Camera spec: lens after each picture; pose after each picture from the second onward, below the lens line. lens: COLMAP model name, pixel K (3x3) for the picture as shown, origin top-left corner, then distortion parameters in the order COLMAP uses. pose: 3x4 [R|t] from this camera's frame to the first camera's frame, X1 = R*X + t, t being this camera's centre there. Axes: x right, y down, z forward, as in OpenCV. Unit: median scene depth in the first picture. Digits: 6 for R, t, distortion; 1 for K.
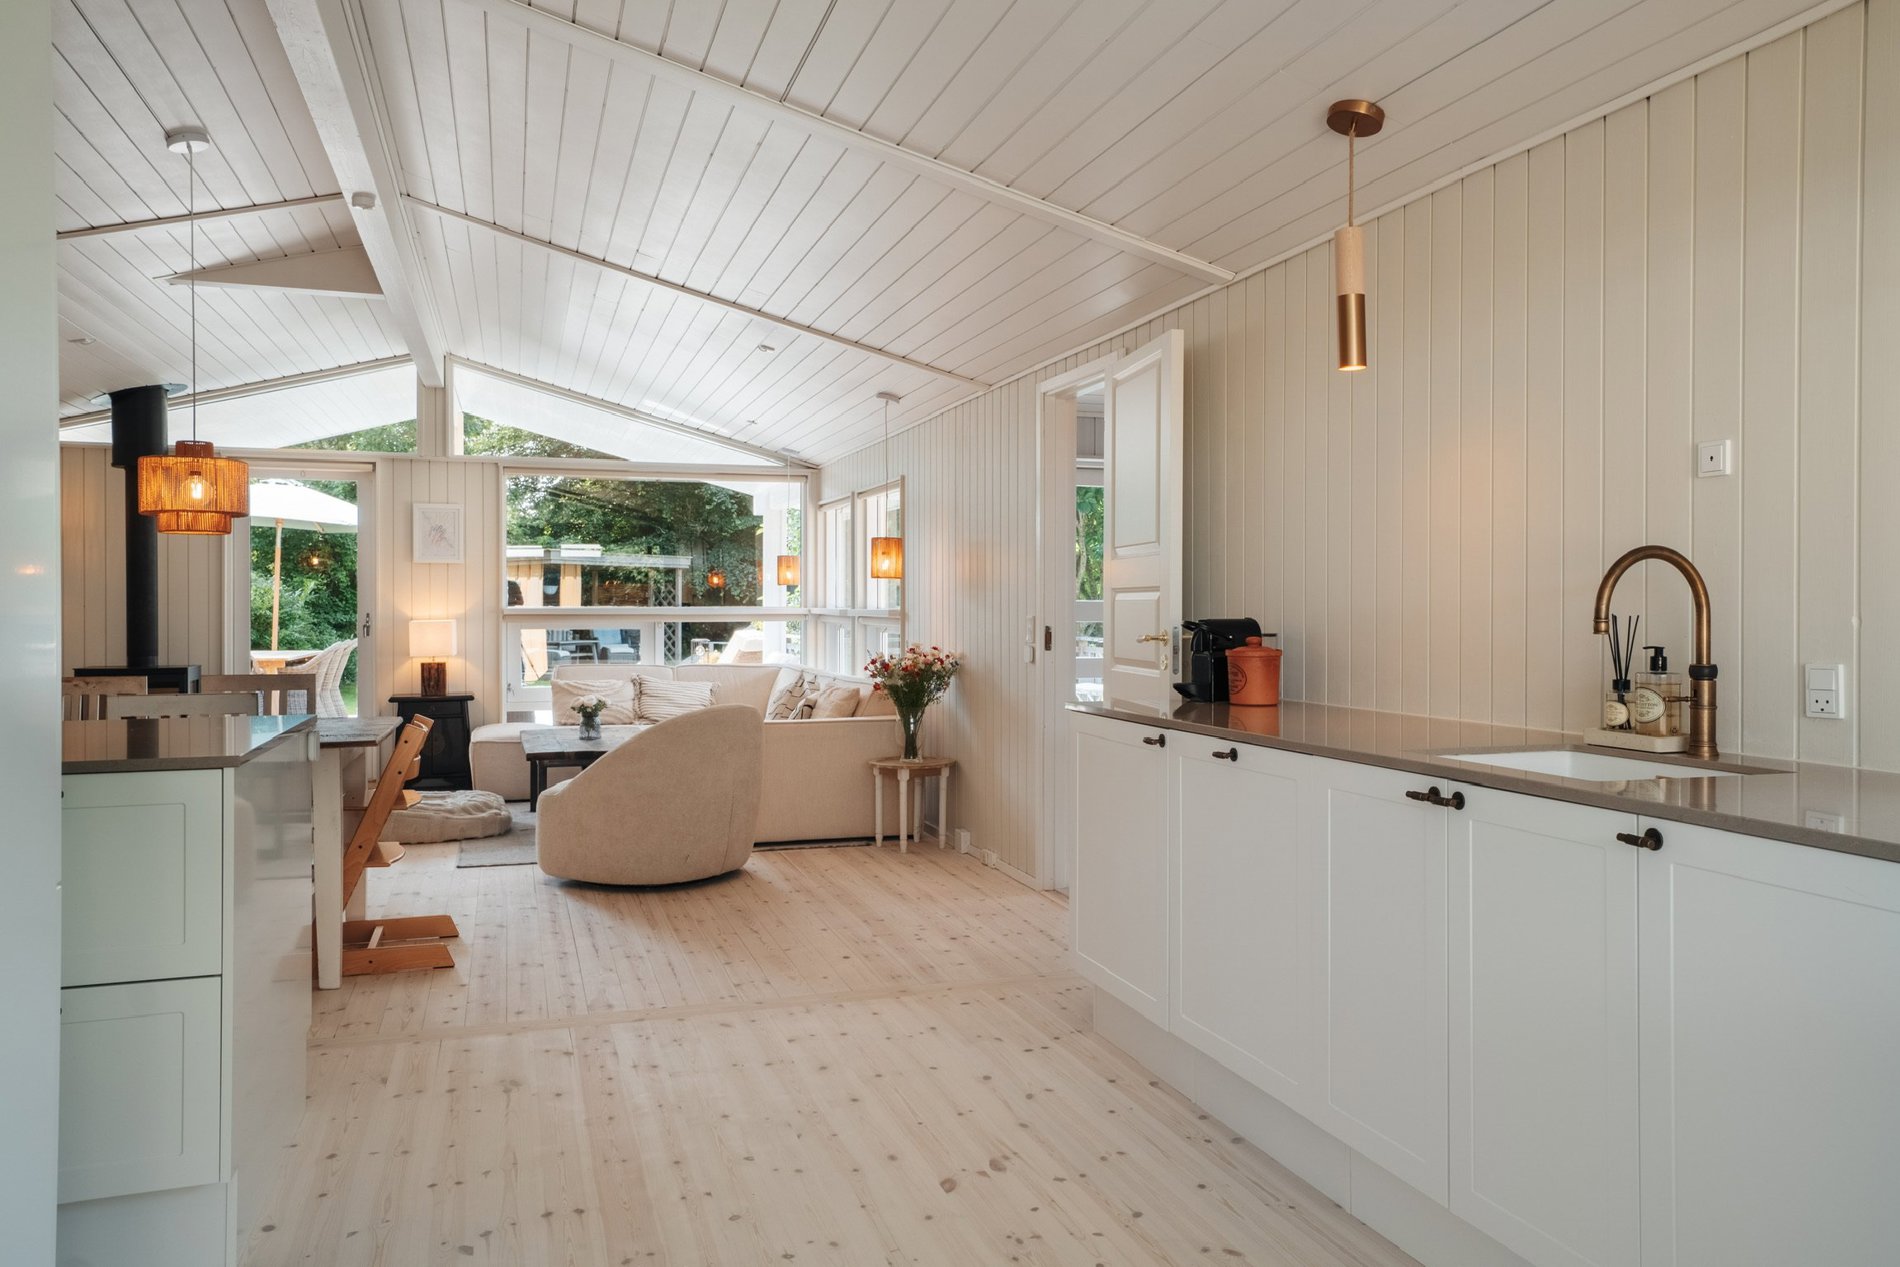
lens RADIAL K [[1422.0, 0, 950.0], [0, 1422.0, 633.5], [0, 0, 1]] dist [0.004389, 0.001547]
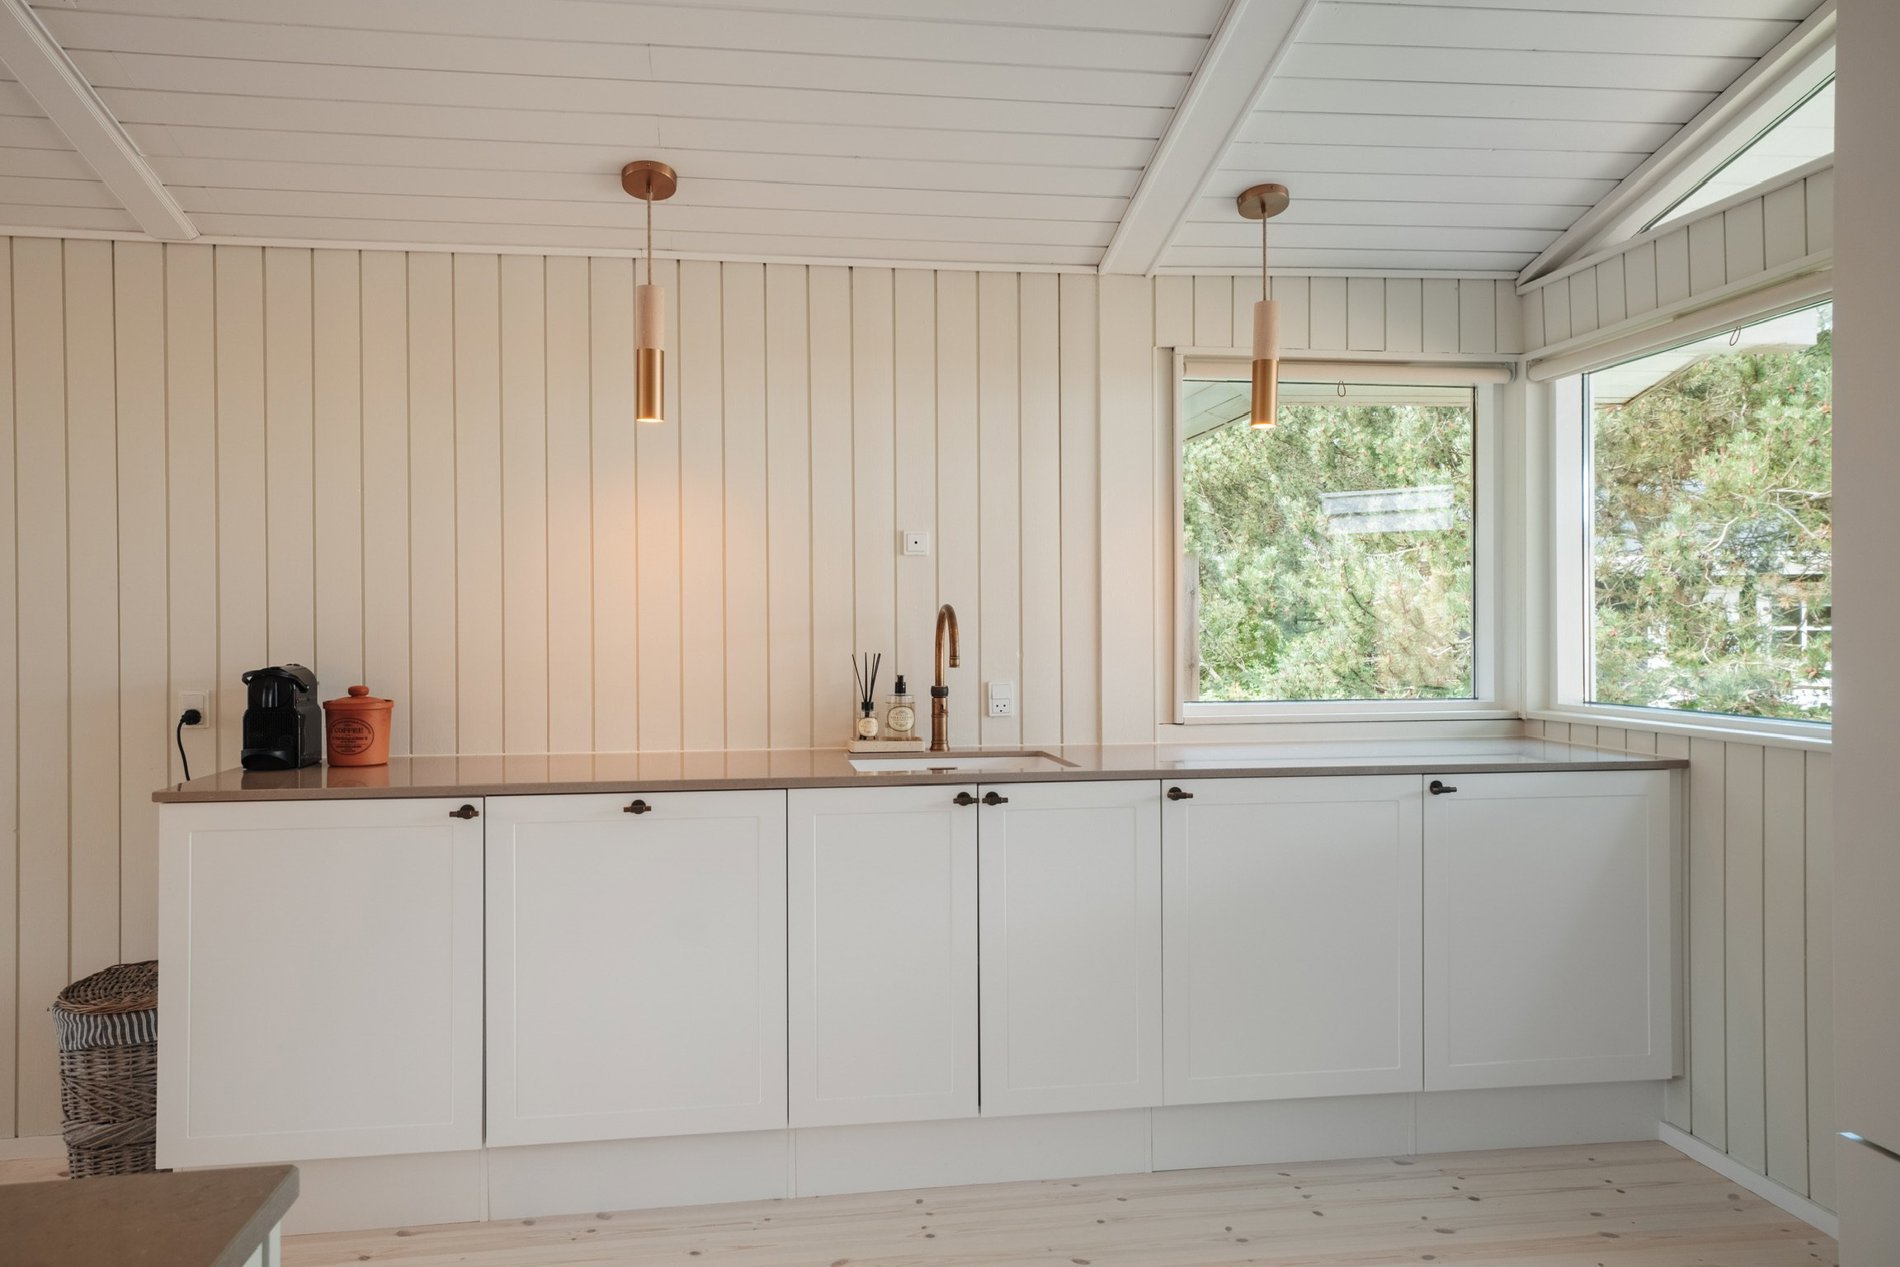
lens RADIAL K [[1318.4, 0, 950.0], [0, 1318.4, 633.5], [0, 0, 1]] dist [0.025192, 0.004082]
pose [[0.157498, -0.004495, 0.987509, -0.715020], [0.023521, 0.999723, 0.000799, -0.029365], [-0.987239, 0.023102, 0.157561, 0.709281]]
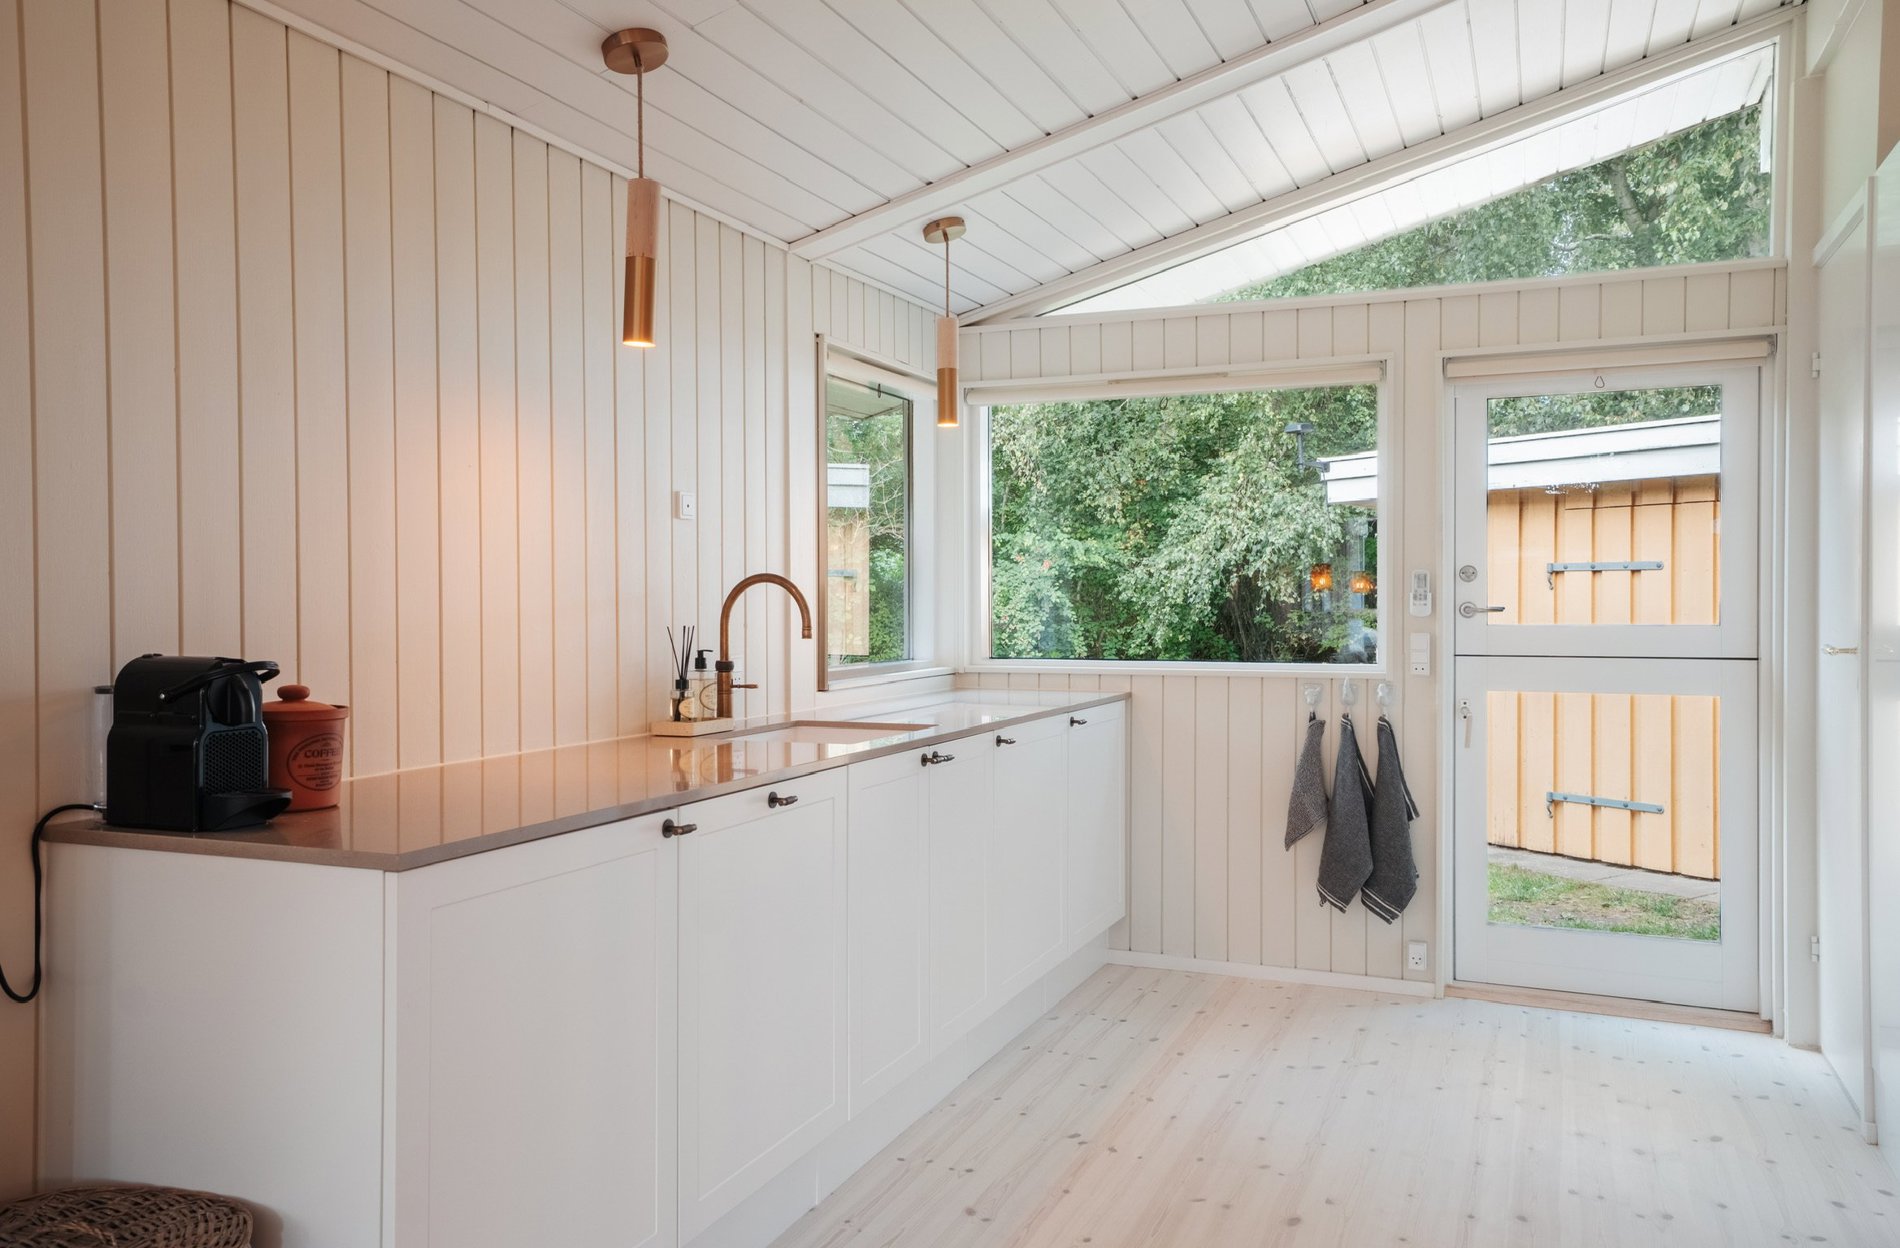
lens RADIAL K [[1418.6, 0, 950.0], [0, 1418.6, 624.0], [0, 0, 1]] dist [0.007155, 0.000711]
pose [[-0.759093, -0.005929, 0.650956, -0.465681], [0.017522, 0.999410, 0.029536, -0.044463], [-0.650747, 0.033827, -0.758541, 1.714168]]
